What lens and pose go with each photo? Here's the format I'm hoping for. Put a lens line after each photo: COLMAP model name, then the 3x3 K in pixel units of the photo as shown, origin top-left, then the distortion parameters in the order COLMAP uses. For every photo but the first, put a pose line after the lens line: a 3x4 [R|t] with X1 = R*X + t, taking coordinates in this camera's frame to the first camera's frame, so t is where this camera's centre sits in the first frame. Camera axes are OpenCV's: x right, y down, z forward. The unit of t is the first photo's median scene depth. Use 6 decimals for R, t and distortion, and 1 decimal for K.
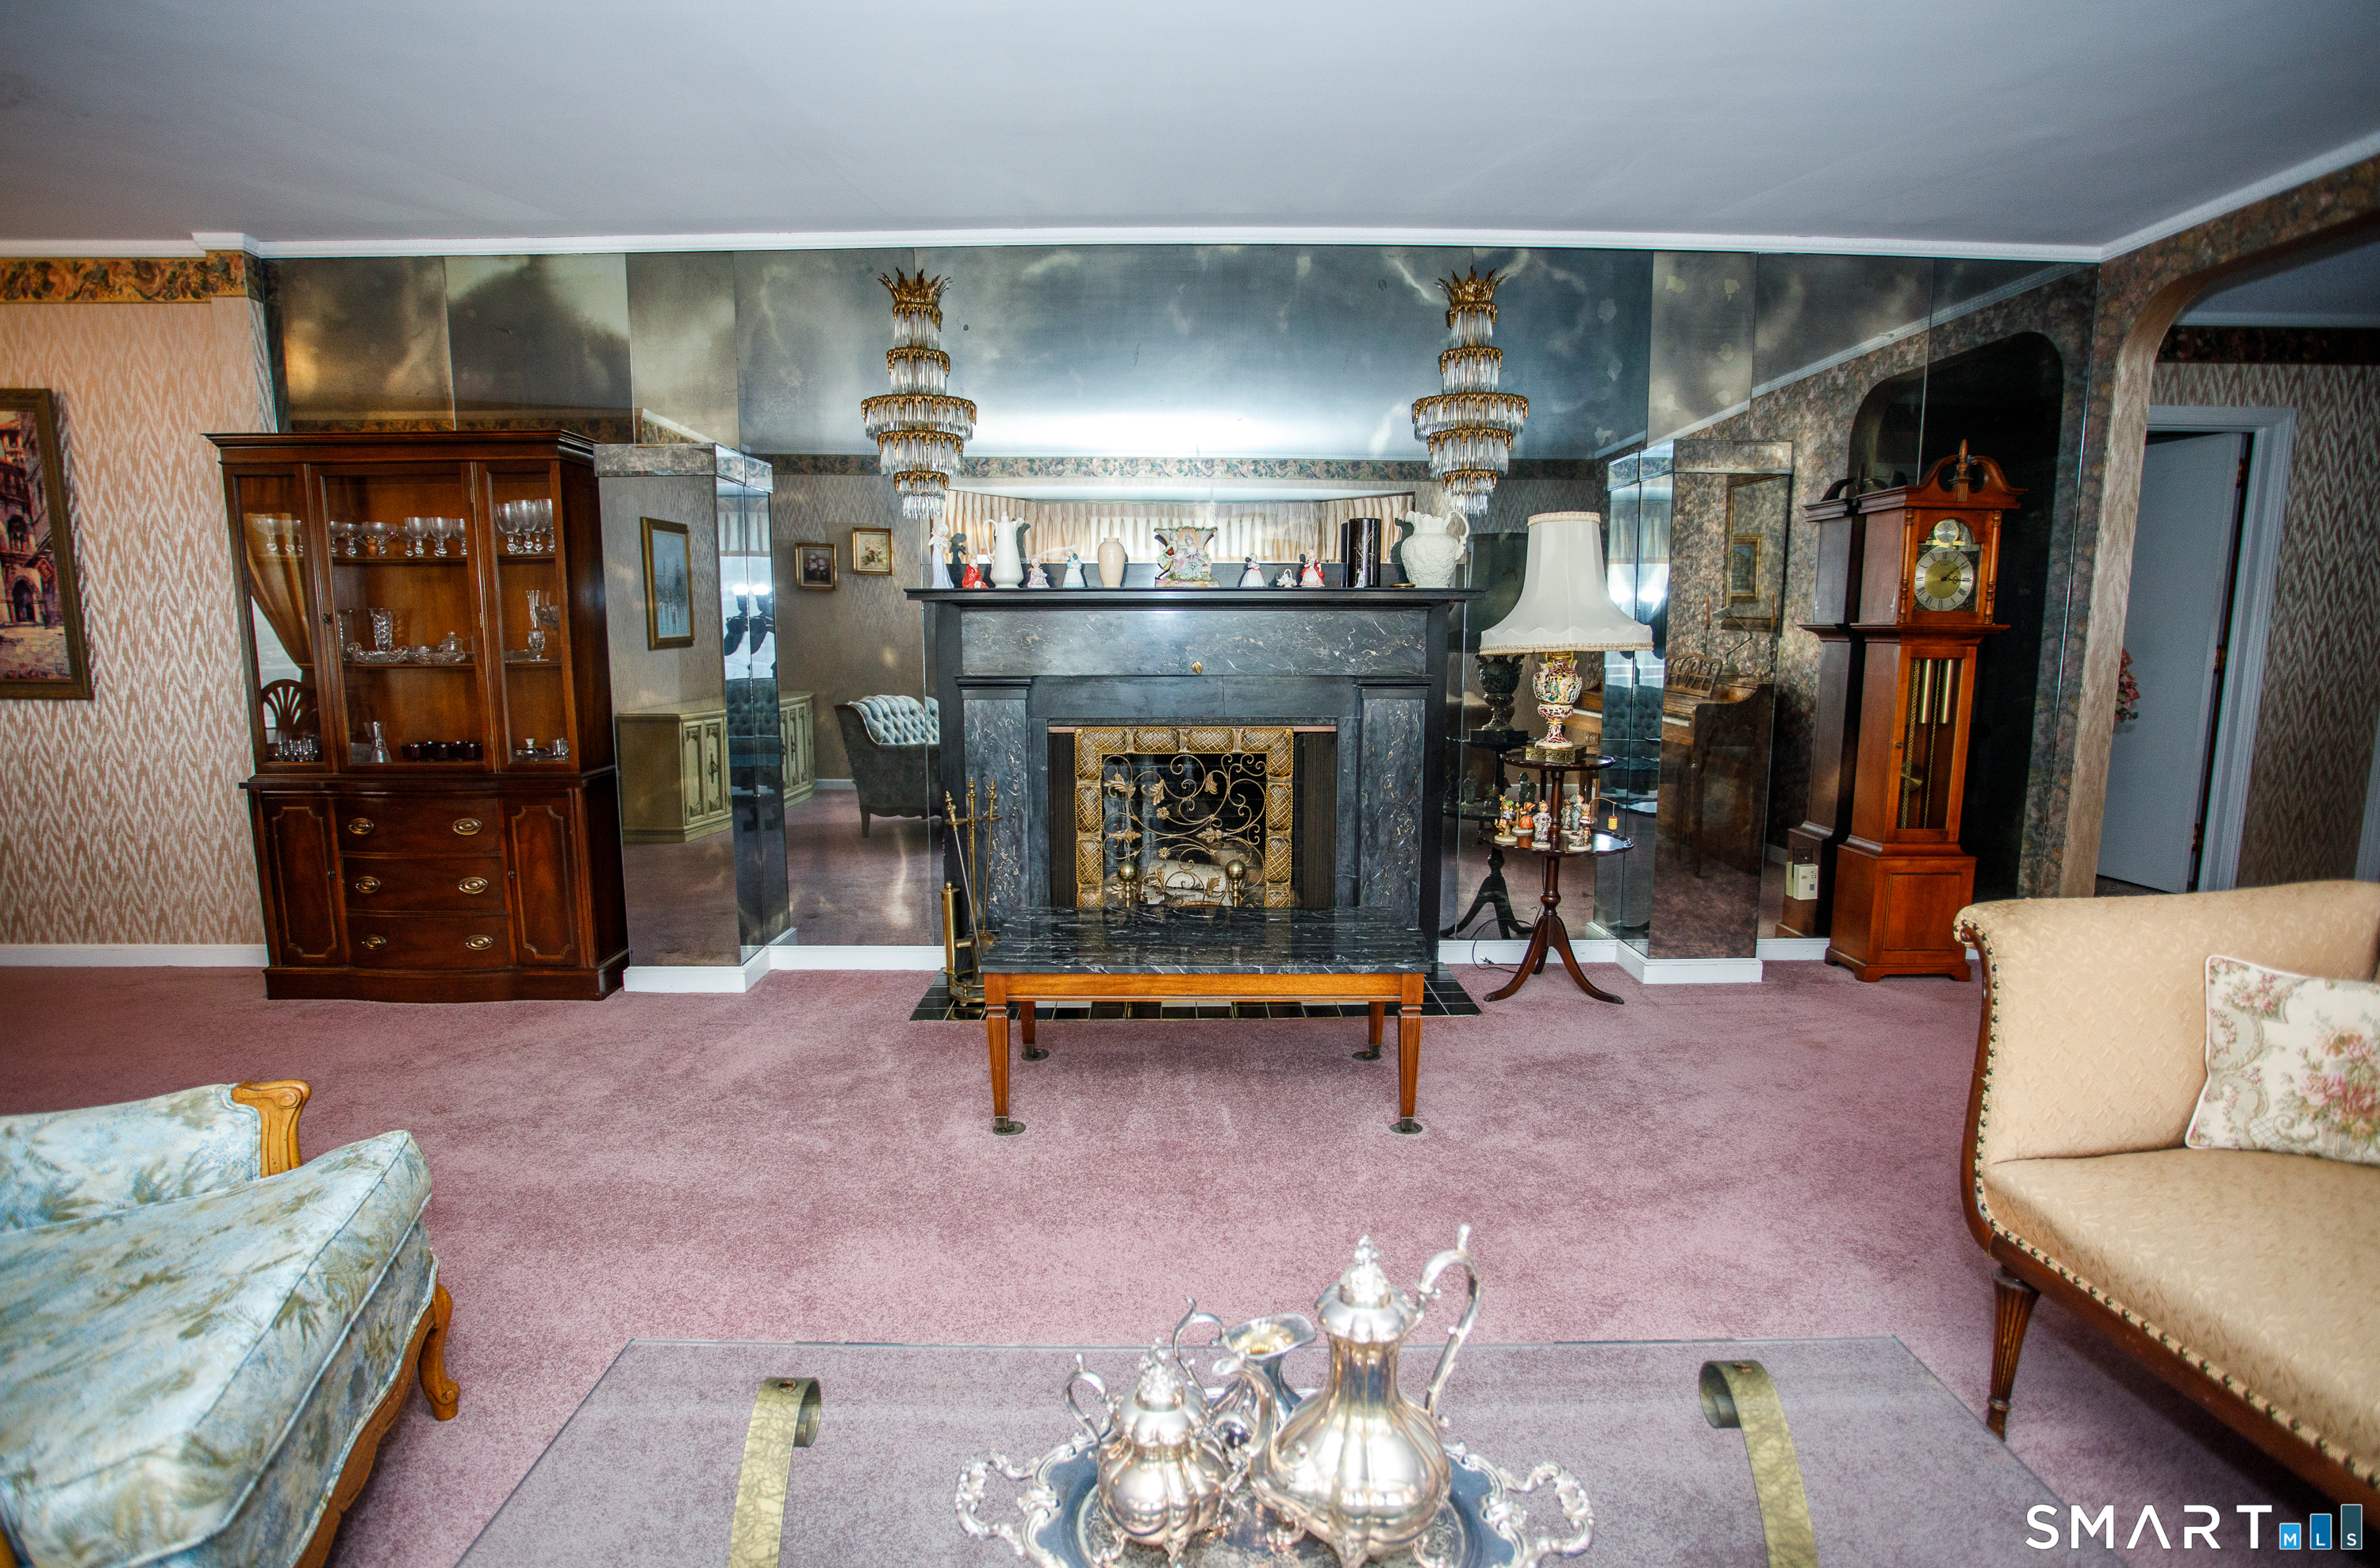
lens RADIAL K [[1176.0, 0, 1192.3], [0, 1176.0, 789.1], [0, 0, 1]] dist [-0.069072, 0.031380]
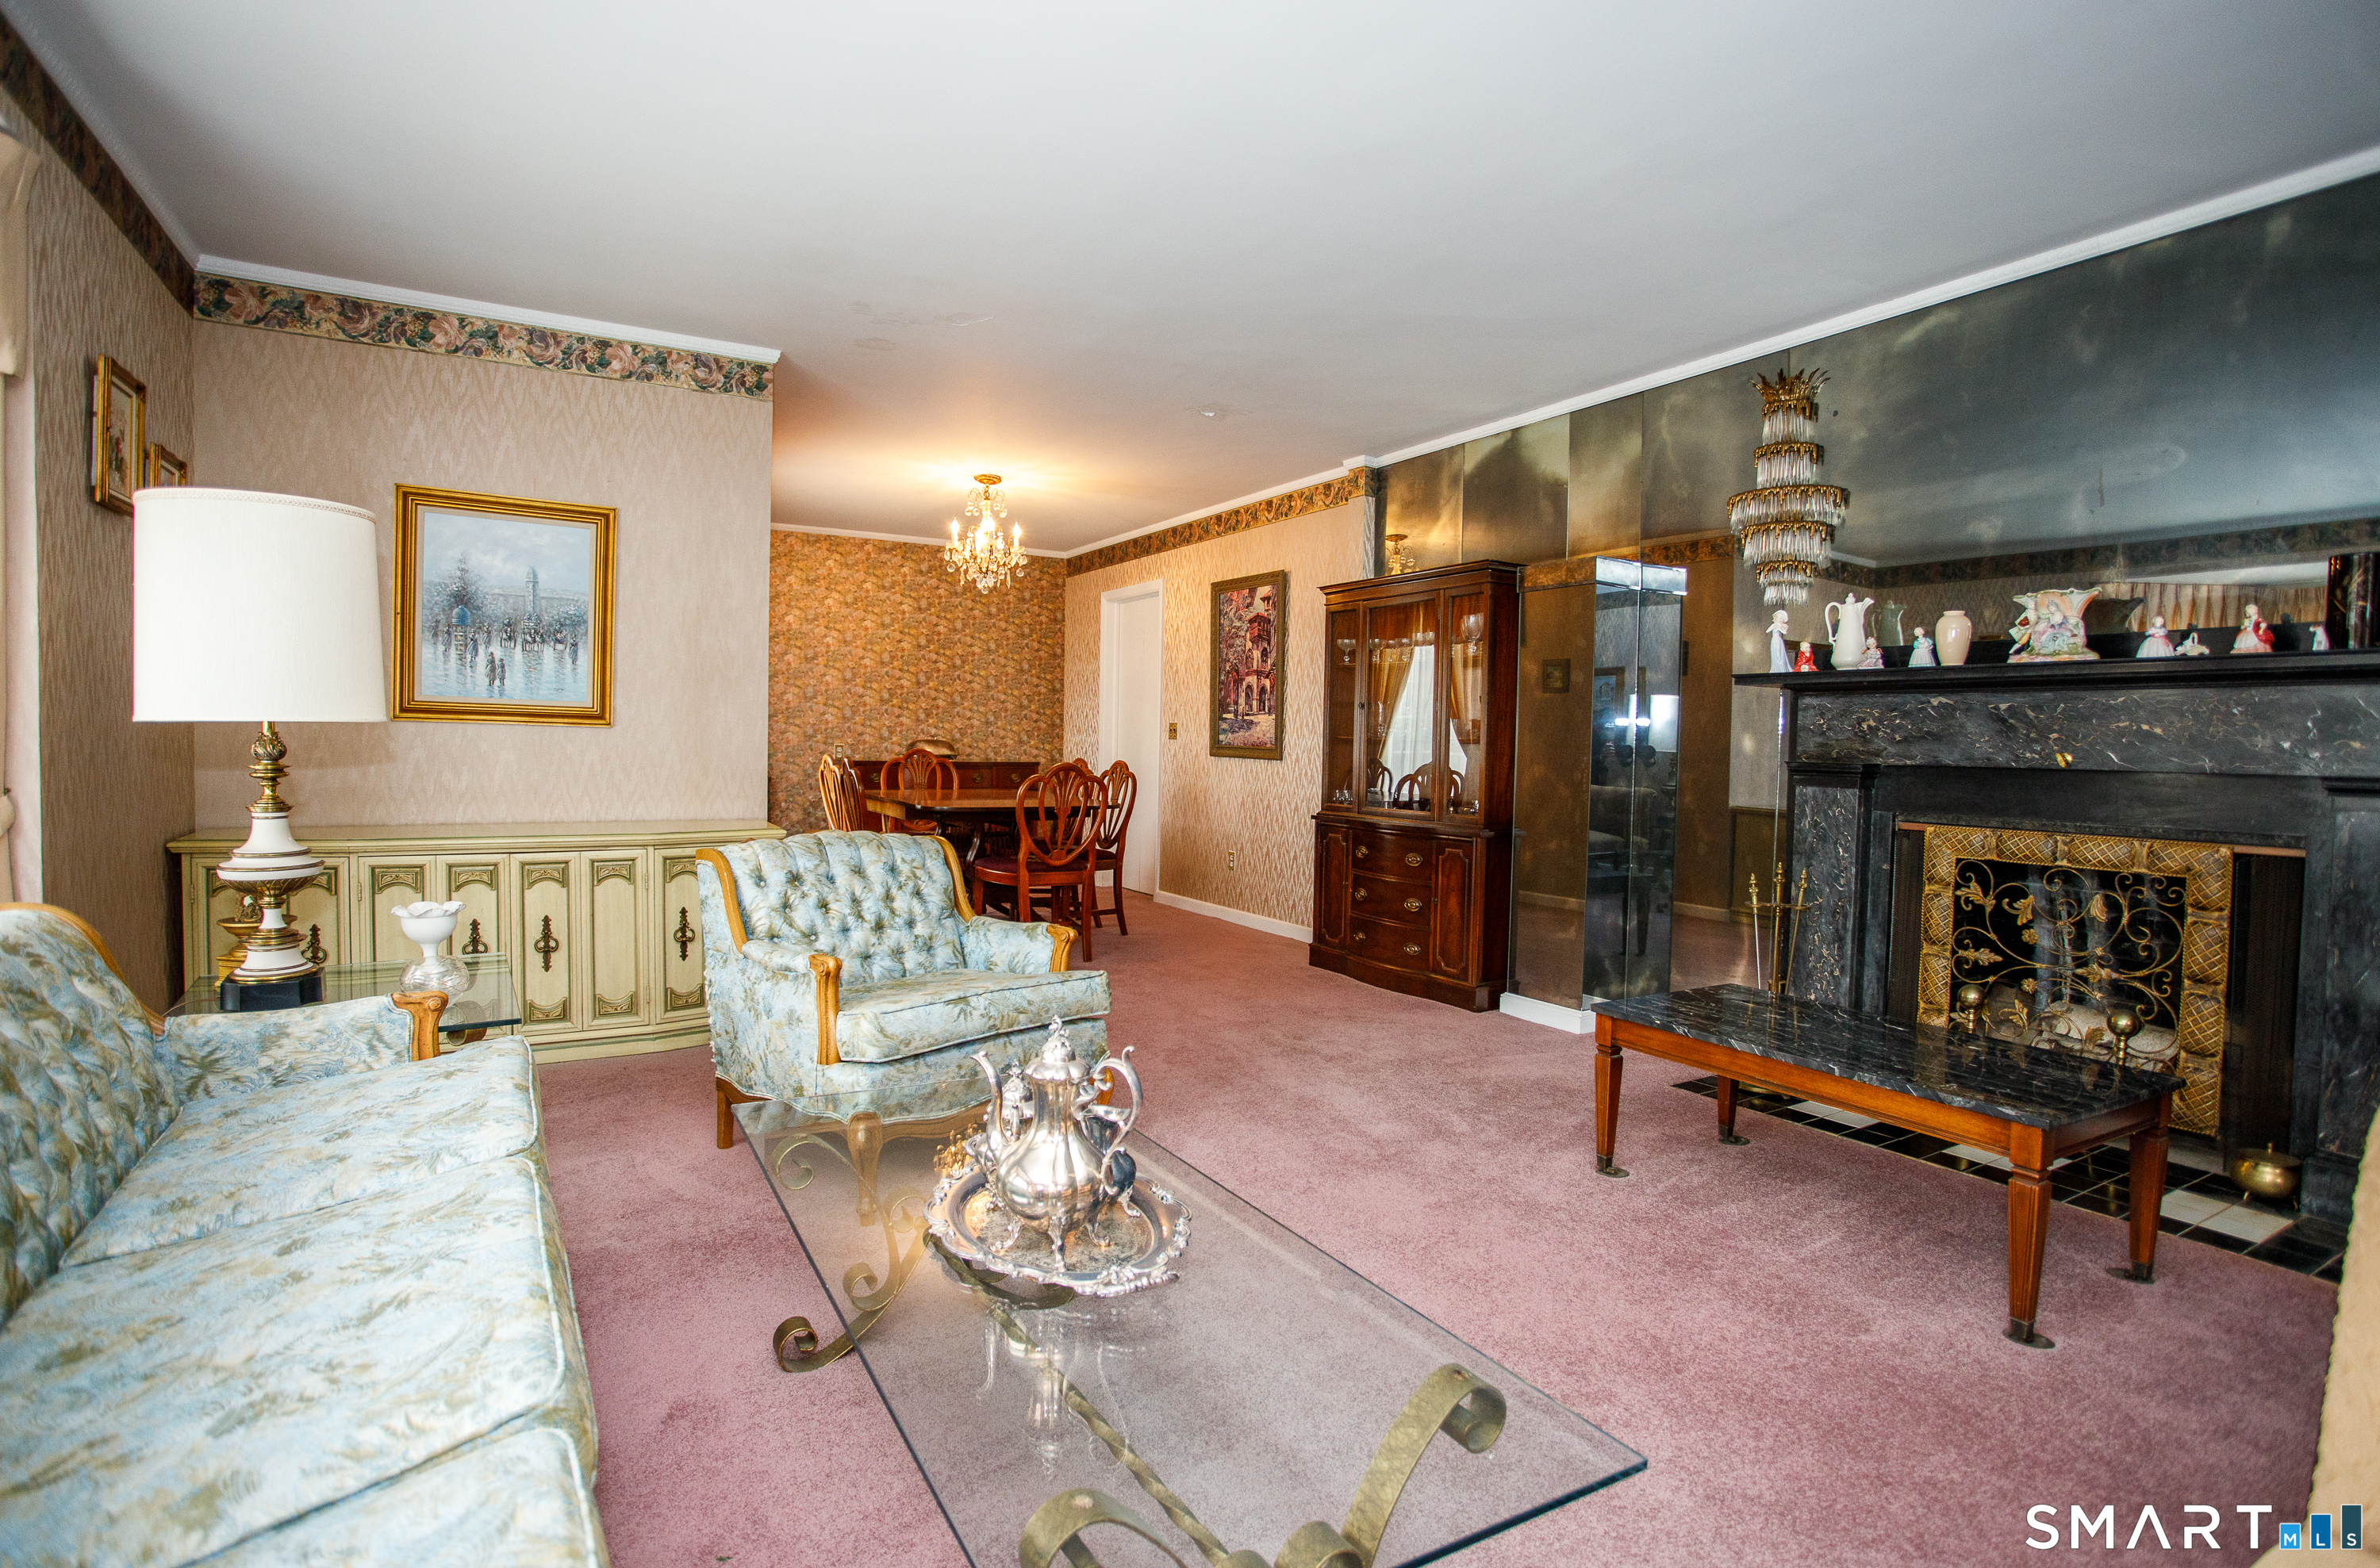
lens RADIAL K [[1176.0, 0, 1192.3], [0, 1176.0, 789.1], [0, 0, 1]] dist [-0.069072, 0.031380]
pose [[0.497762, 0.045397, -0.866125, 0.395501], [-0.141183, 0.989551, -0.029272, 0.026241], [0.855745, 0.136853, 0.498970, 0.085739]]
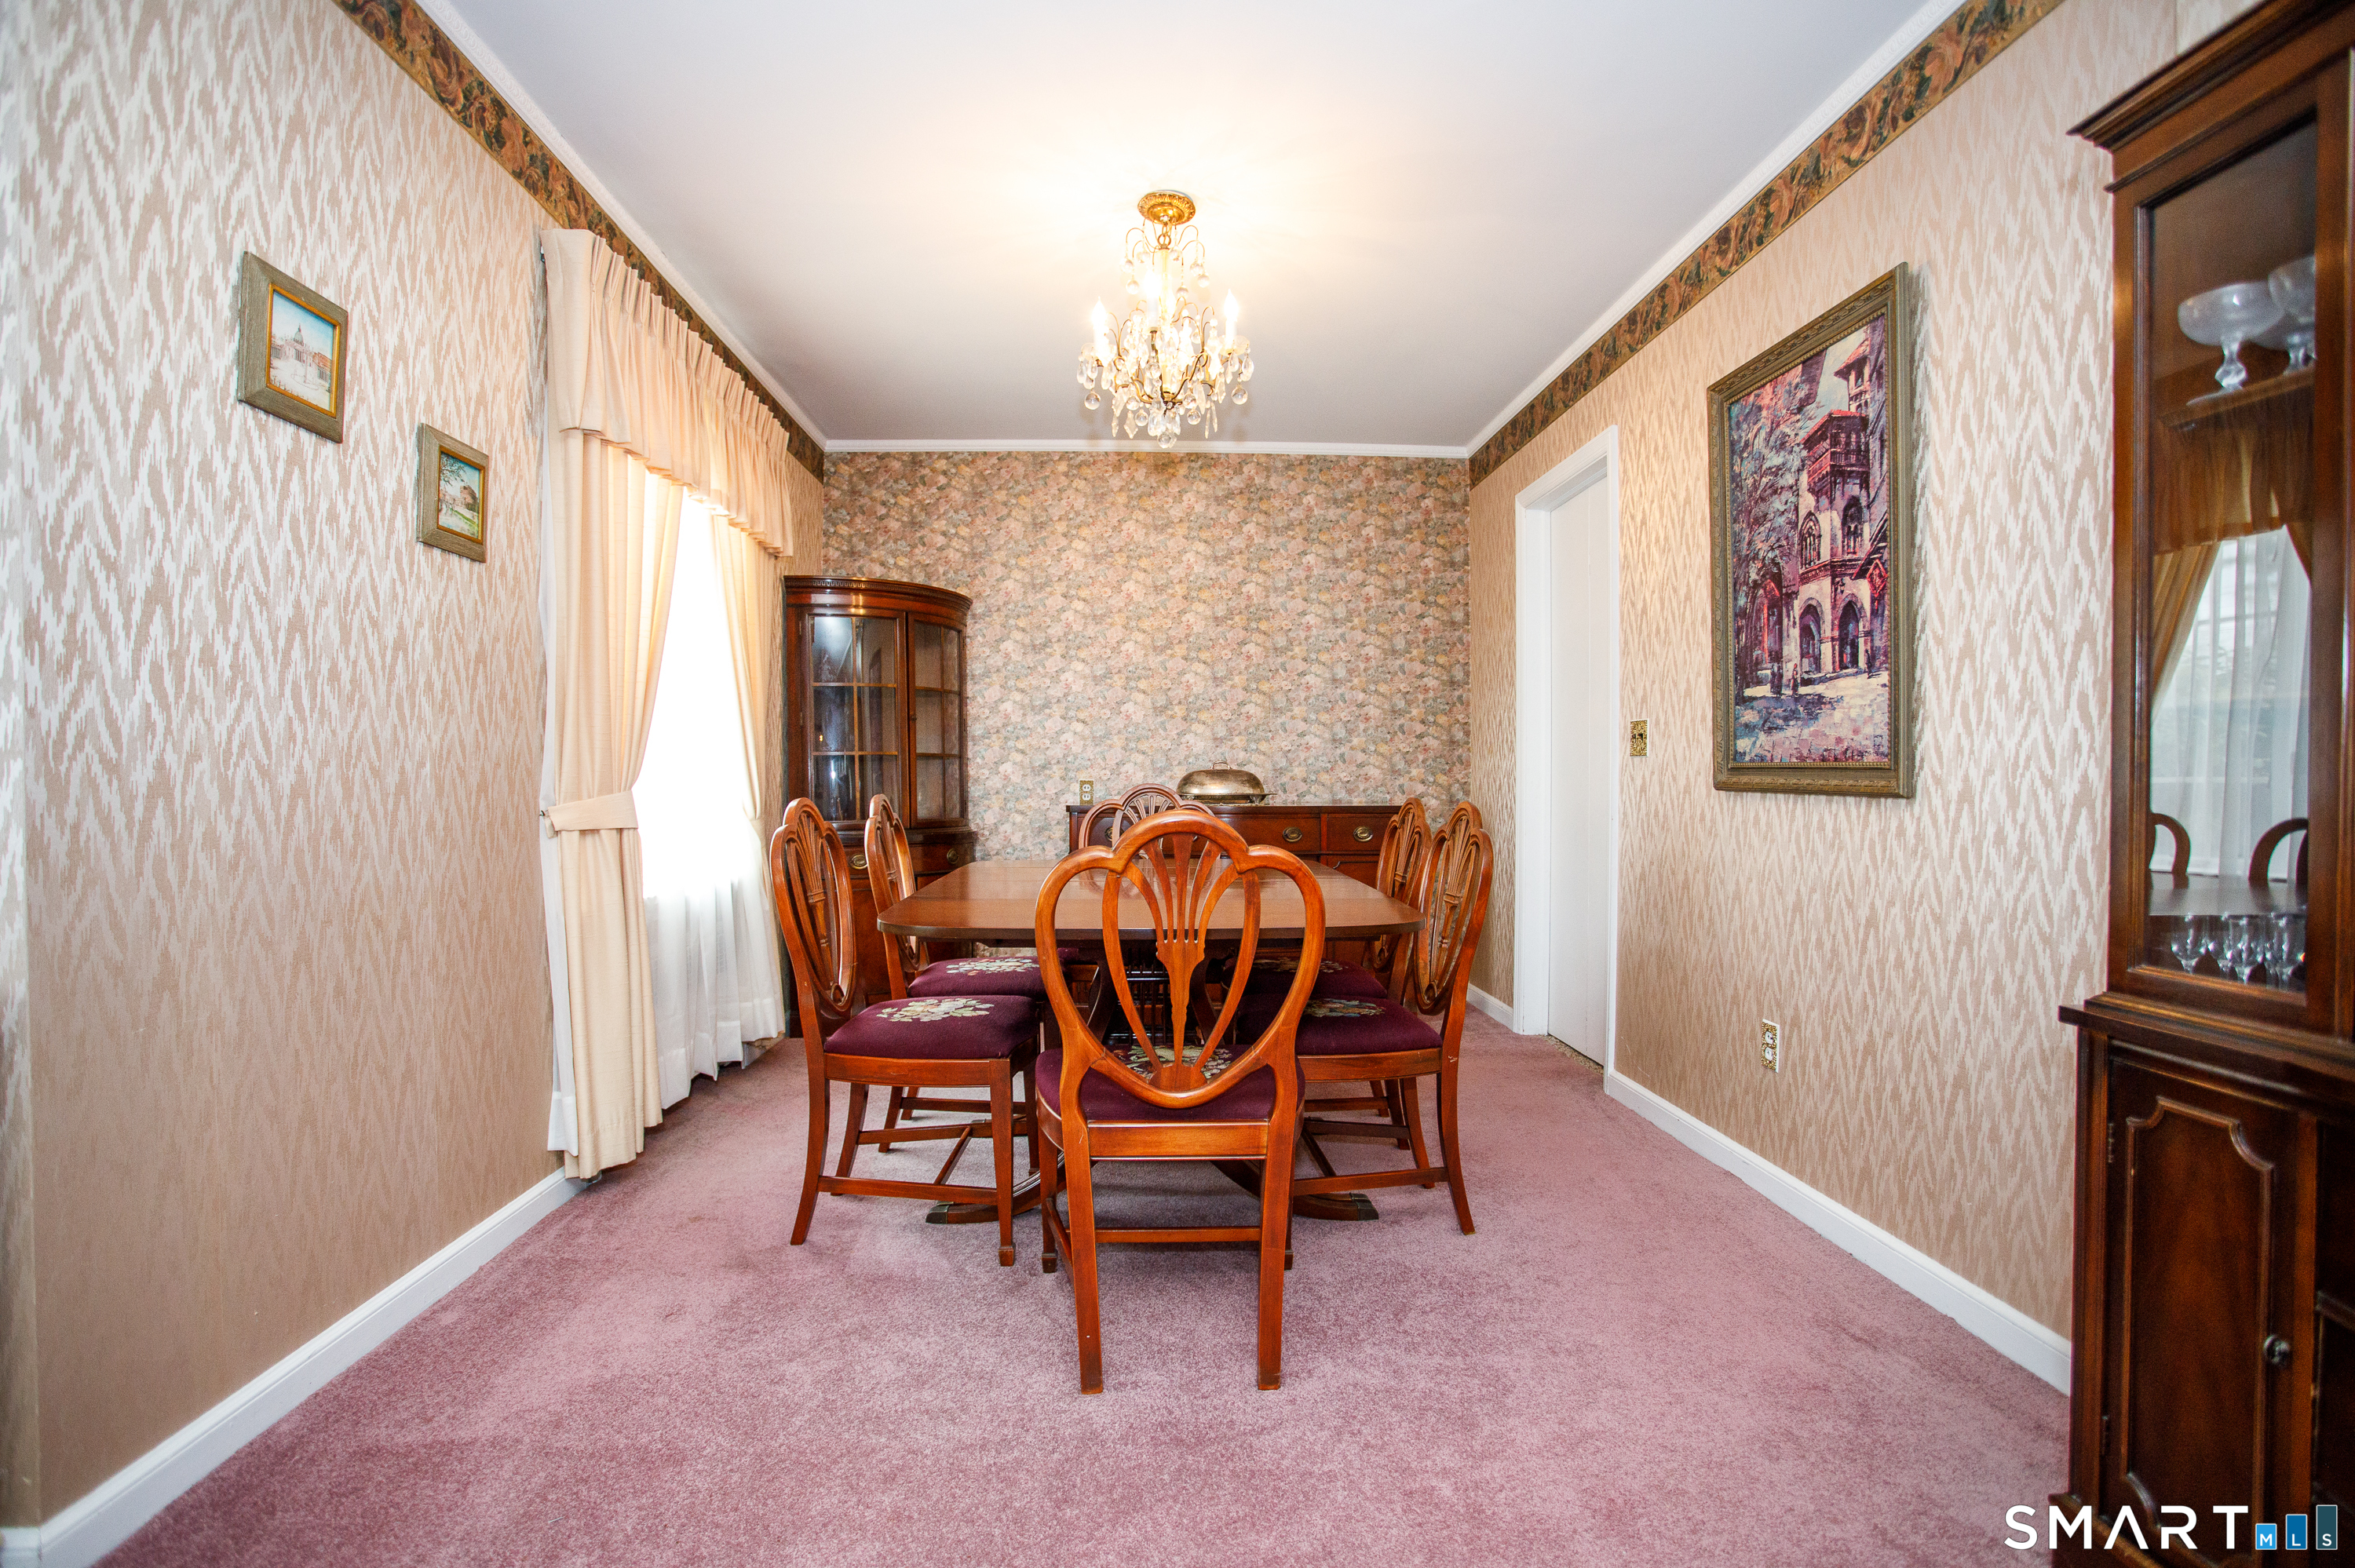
lens RADIAL K [[1150.1, 0, 1171.1], [0, 1150.1, 794.5], [0, 0, 1]] dist [-0.075123, 0.035692]
pose [[0.028776, 0.014229, -0.999485, -0.439037], [-0.141587, 0.989875, 0.010015, -0.035499], [0.989507, 0.141226, 0.030499, 0.636846]]
